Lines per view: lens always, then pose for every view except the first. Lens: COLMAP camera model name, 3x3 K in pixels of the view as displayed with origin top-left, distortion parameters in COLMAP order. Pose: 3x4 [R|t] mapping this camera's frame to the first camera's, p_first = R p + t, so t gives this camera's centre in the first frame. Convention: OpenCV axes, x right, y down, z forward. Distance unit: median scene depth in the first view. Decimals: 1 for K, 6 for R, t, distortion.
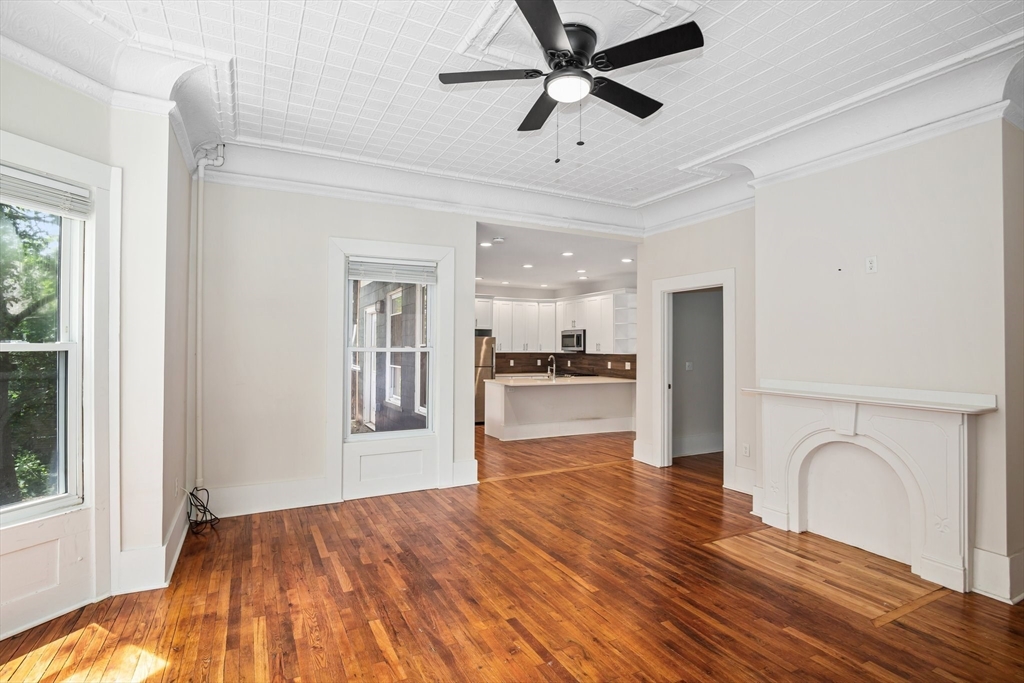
lens RADIAL K [[501.9, 0, 512.3], [0, 501.9, 344.2], [0, 0, 1]] dist [-0.018575, 0.000204]
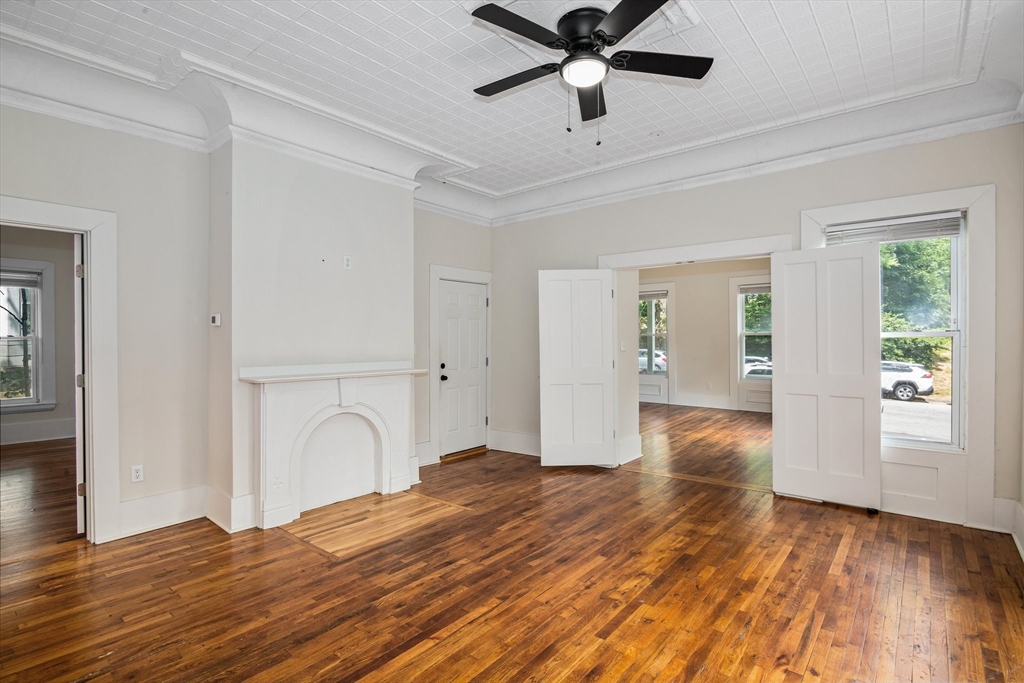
lens RADIAL K [[501.9, 0, 512.3], [0, 501.9, 338.7], [0, 0, 1]] dist [-0.018575, 0.000204]
pose [[-0.392581, -0.010493, 0.919658, -0.656111], [-0.007698, 0.999937, 0.008123, 0.014625], [-0.919685, -0.003890, -0.392637, 1.308290]]
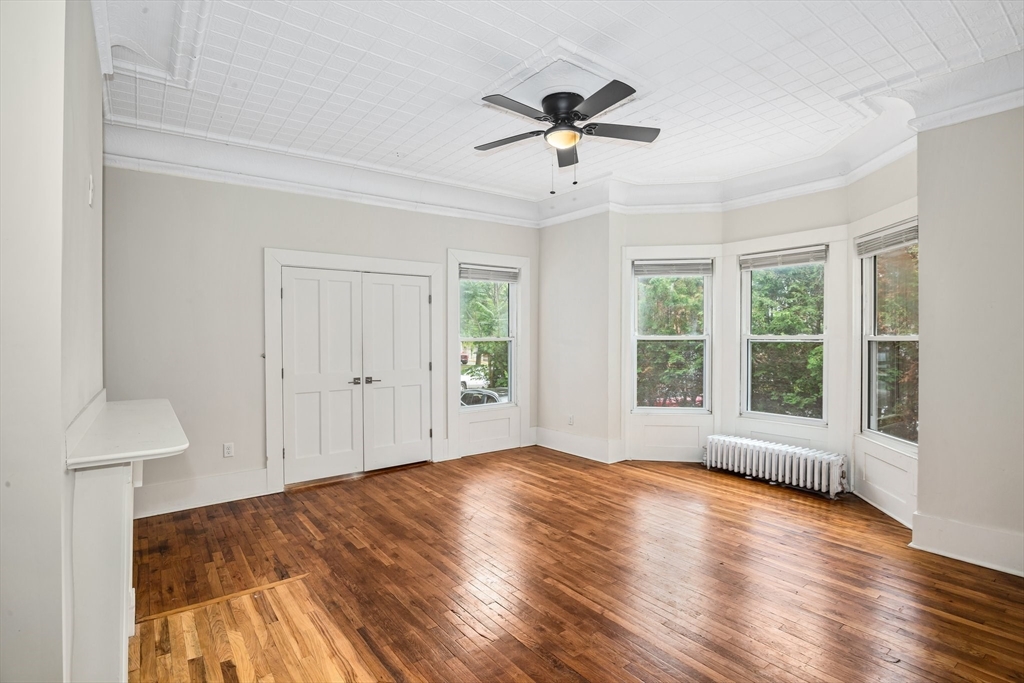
lens RADIAL K [[501.9, 0, 511.5], [0, 501.9, 336.8], [0, 0, 1]] dist [-0.018575, 0.000204]
pose [[-0.986553, -0.003570, -0.163403, 0.395460], [-0.001973, 0.999949, -0.009935, 0.017054], [0.163430, -0.009479, -0.986509, 1.948479]]
